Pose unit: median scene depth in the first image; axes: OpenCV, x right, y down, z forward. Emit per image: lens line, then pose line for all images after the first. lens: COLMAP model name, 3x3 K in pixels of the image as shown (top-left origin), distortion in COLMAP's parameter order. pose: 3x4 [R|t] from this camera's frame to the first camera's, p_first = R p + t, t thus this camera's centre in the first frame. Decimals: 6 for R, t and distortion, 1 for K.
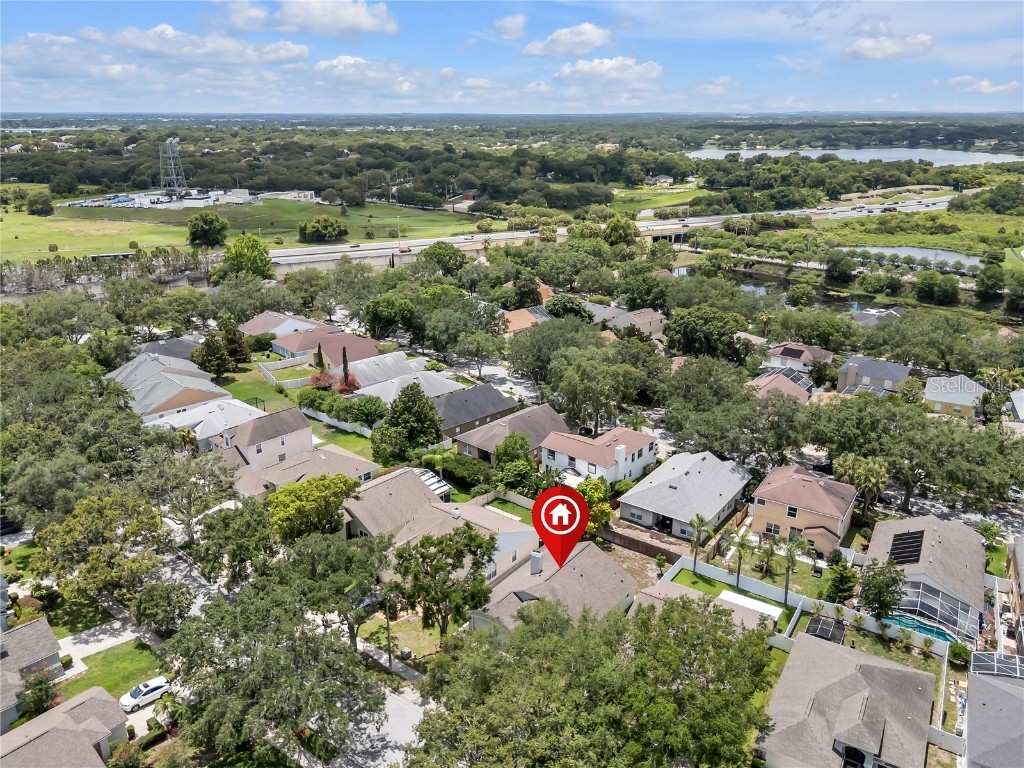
lens RADIAL K [[778.4, 0, 509.5], [0, 778.4, 390.0], [0, 0, 1]] dist [0.070145, -0.079671]
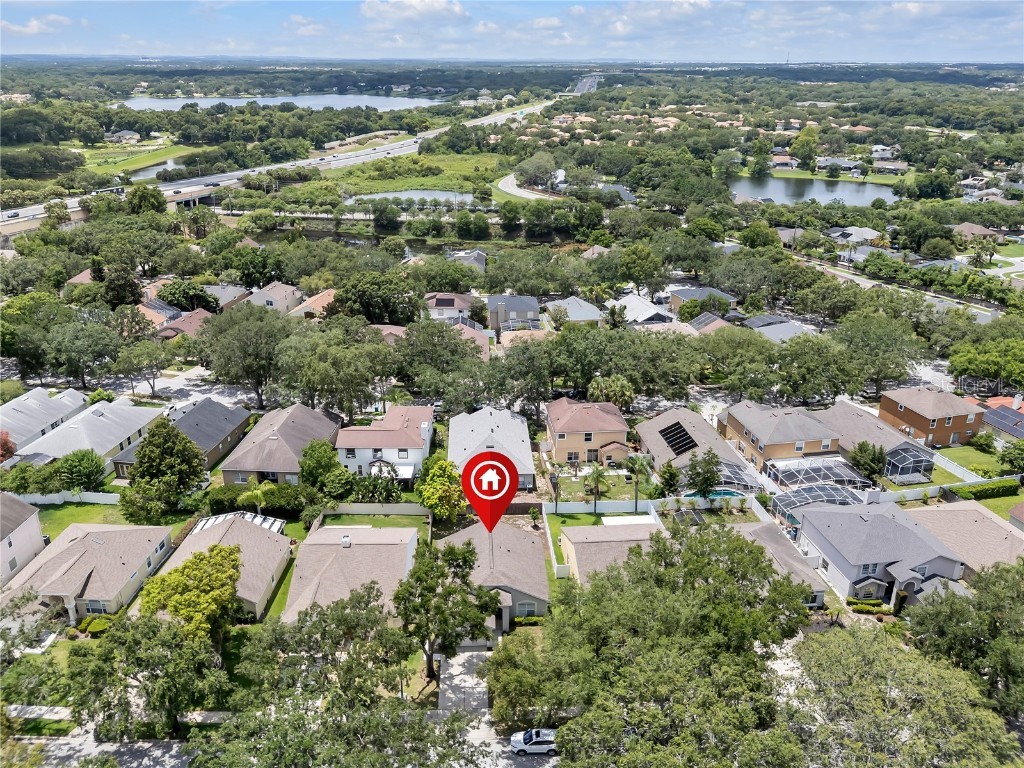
lens RADIAL K [[778.4, 0, 509.5], [0, 778.4, 390.0], [0, 0, 1]] dist [0.070145, -0.079671]
pose [[0.776105, -0.243720, 0.581602, -0.124400], [0.207198, 0.969645, 0.129839, -0.028174], [-0.595592, 0.019738, 0.803044, 0.045975]]
